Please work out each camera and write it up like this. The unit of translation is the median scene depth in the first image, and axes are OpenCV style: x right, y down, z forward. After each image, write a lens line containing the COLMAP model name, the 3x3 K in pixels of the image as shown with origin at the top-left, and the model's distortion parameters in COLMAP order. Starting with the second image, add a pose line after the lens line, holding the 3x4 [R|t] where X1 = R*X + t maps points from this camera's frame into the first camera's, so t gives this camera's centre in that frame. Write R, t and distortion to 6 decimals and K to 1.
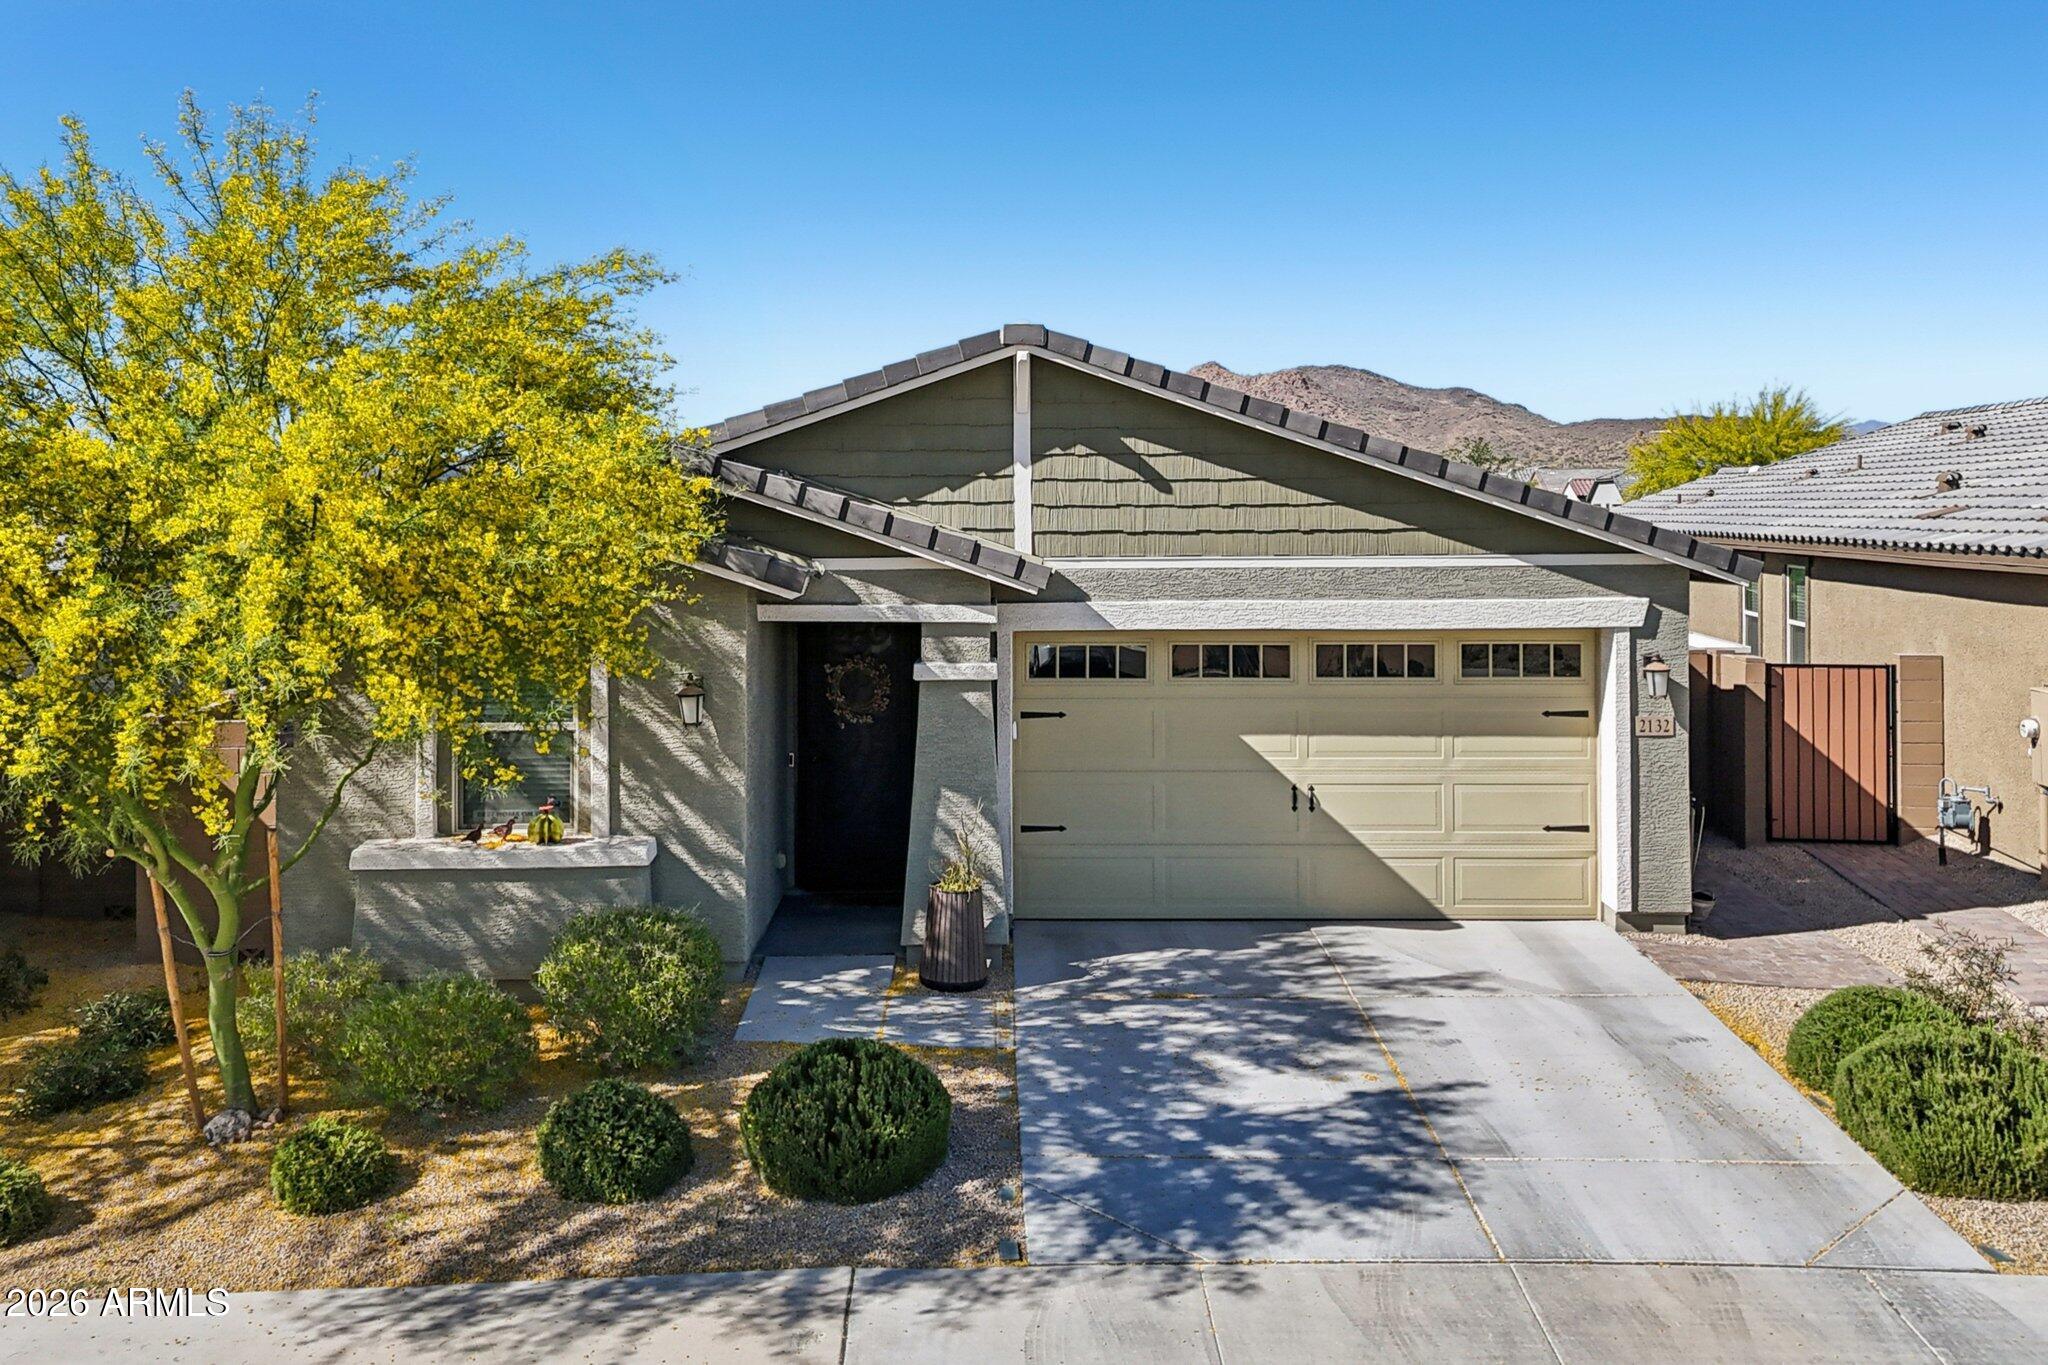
lens RADIAL K [[1913.3, 0, 1047.1], [0, 1913.3, 541.1], [0, 0, 1]] dist [0.079026, -0.085710]
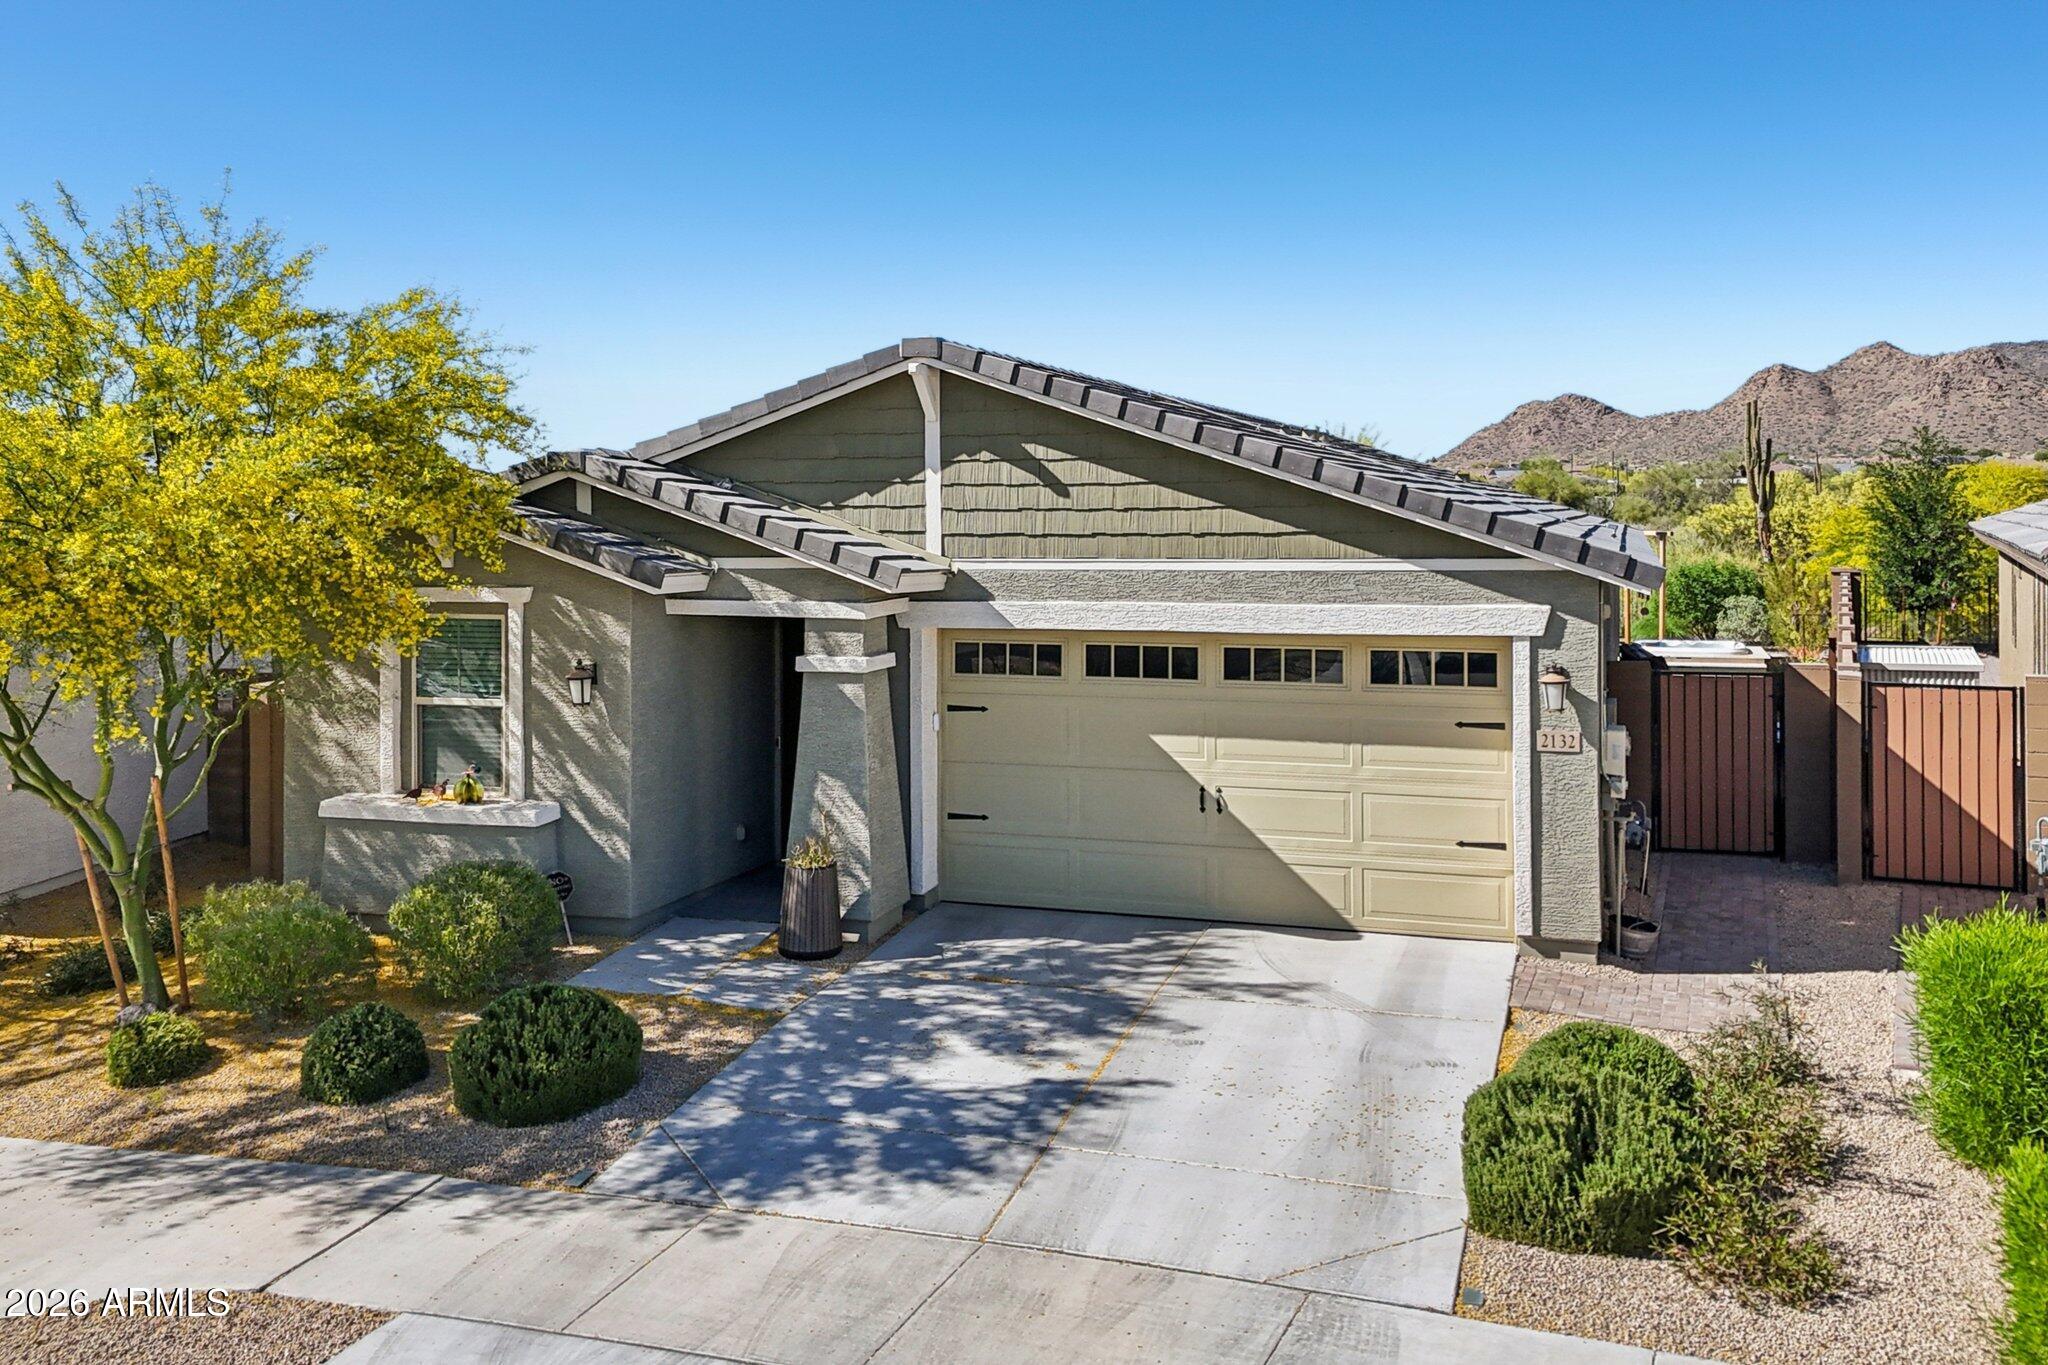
lens RADIAL K [[1913.3, 0, 1000.3], [0, 1913.3, 534.0], [0, 0, 1]] dist [0.079026, -0.085710]
pose [[0.940474, 0.002628, -0.339857, 0.425627], [-0.003430, 0.999993, -0.001758, -0.003482], [0.339850, 0.002819, 0.940476, 0.020642]]
